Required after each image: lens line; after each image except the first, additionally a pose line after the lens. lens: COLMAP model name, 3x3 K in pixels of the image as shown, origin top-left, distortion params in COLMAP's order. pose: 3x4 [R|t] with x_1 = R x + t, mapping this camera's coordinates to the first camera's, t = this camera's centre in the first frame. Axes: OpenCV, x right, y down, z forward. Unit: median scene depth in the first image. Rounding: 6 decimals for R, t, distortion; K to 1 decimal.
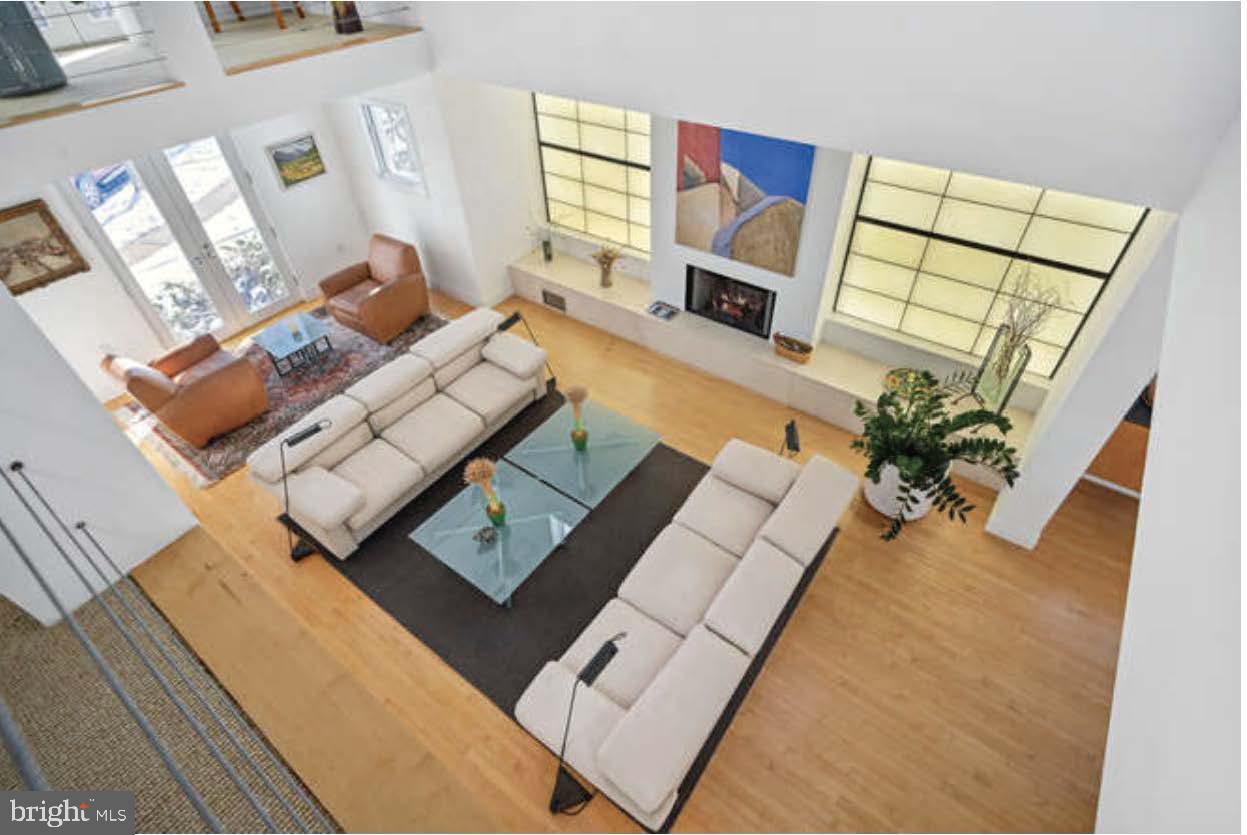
lens RADIAL K [[577.6, 0, 626.2], [0, 577.6, 408.0], [0, 0, 1]] dist [-0.004863, 0.000942]
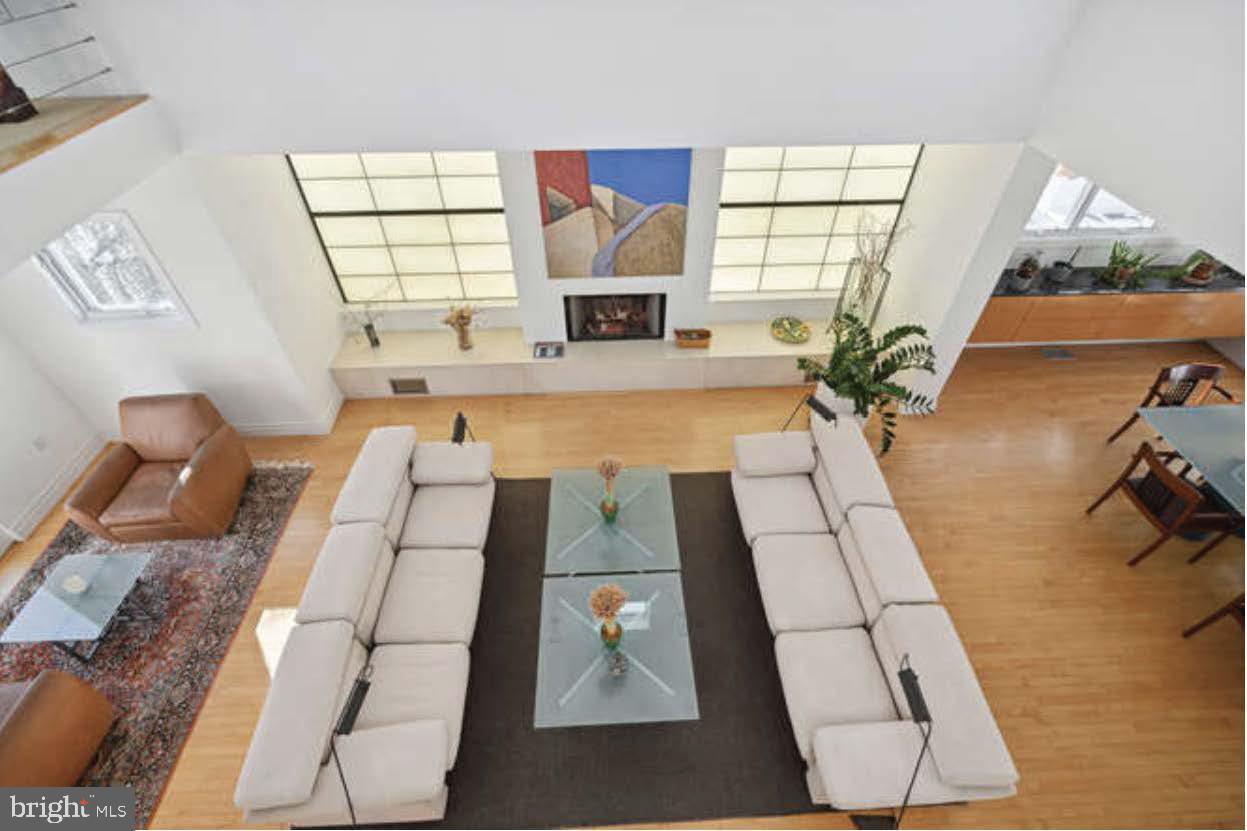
lens RADIAL K [[553.8, 0, 617.6], [0, 553.8, 407.2], [0, 0, 1]] dist [-0.003757, -0.000407]
pose [[0.782180, -0.410197, 0.468970, -0.356156], [0.406056, 0.906501, 0.115646, -0.164407], [-0.472560, 0.099973, 0.875610, 0.190864]]
